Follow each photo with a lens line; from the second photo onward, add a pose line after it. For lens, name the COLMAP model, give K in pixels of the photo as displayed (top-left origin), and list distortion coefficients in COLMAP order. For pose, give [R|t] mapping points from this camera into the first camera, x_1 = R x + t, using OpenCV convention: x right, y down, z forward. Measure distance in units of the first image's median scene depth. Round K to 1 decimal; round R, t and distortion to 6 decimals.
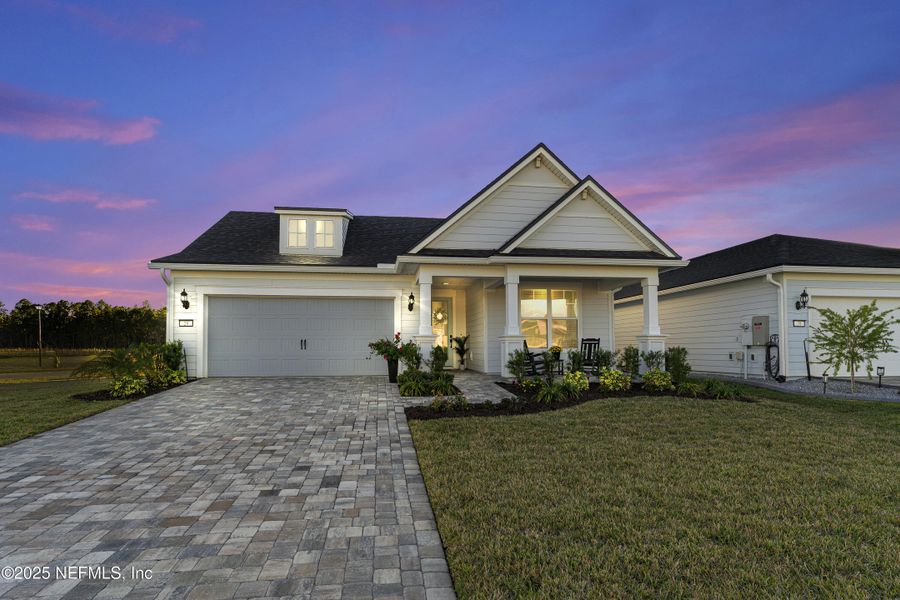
lens RADIAL K [[453.2, 0, 450.0], [0, 453.2, 300.0], [0, 0, 1]] dist [-0.000093, -0.000150]
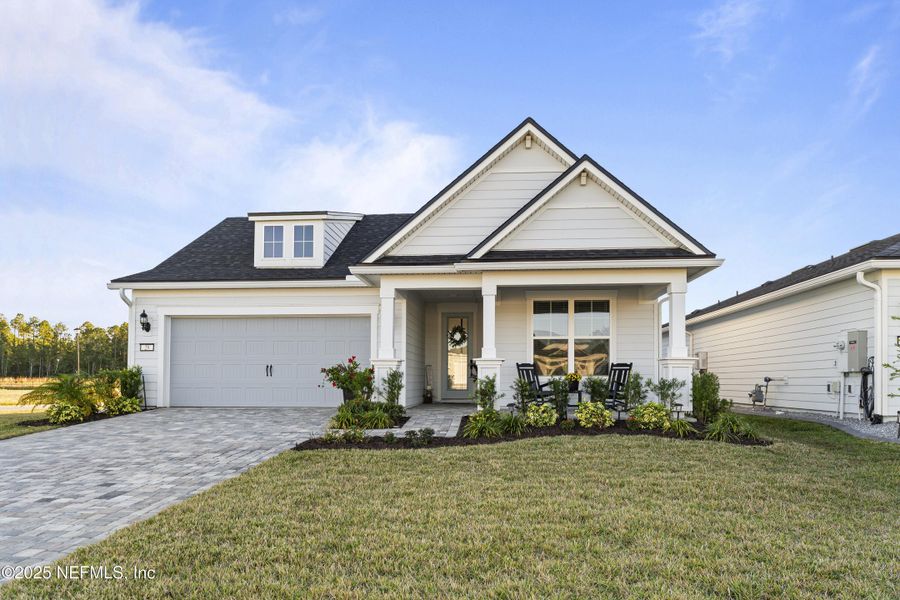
lens RADIAL K [[612.8, 0, 460.1], [0, 612.8, 314.2], [0, 0, 1]] dist [-0.002453, -0.000161]
pose [[0.977880, -0.018971, -0.208304, 0.299903], [0.018795, 0.999819, -0.002825, -0.000170], [0.208320, -0.001153, 0.978060, -0.079664]]
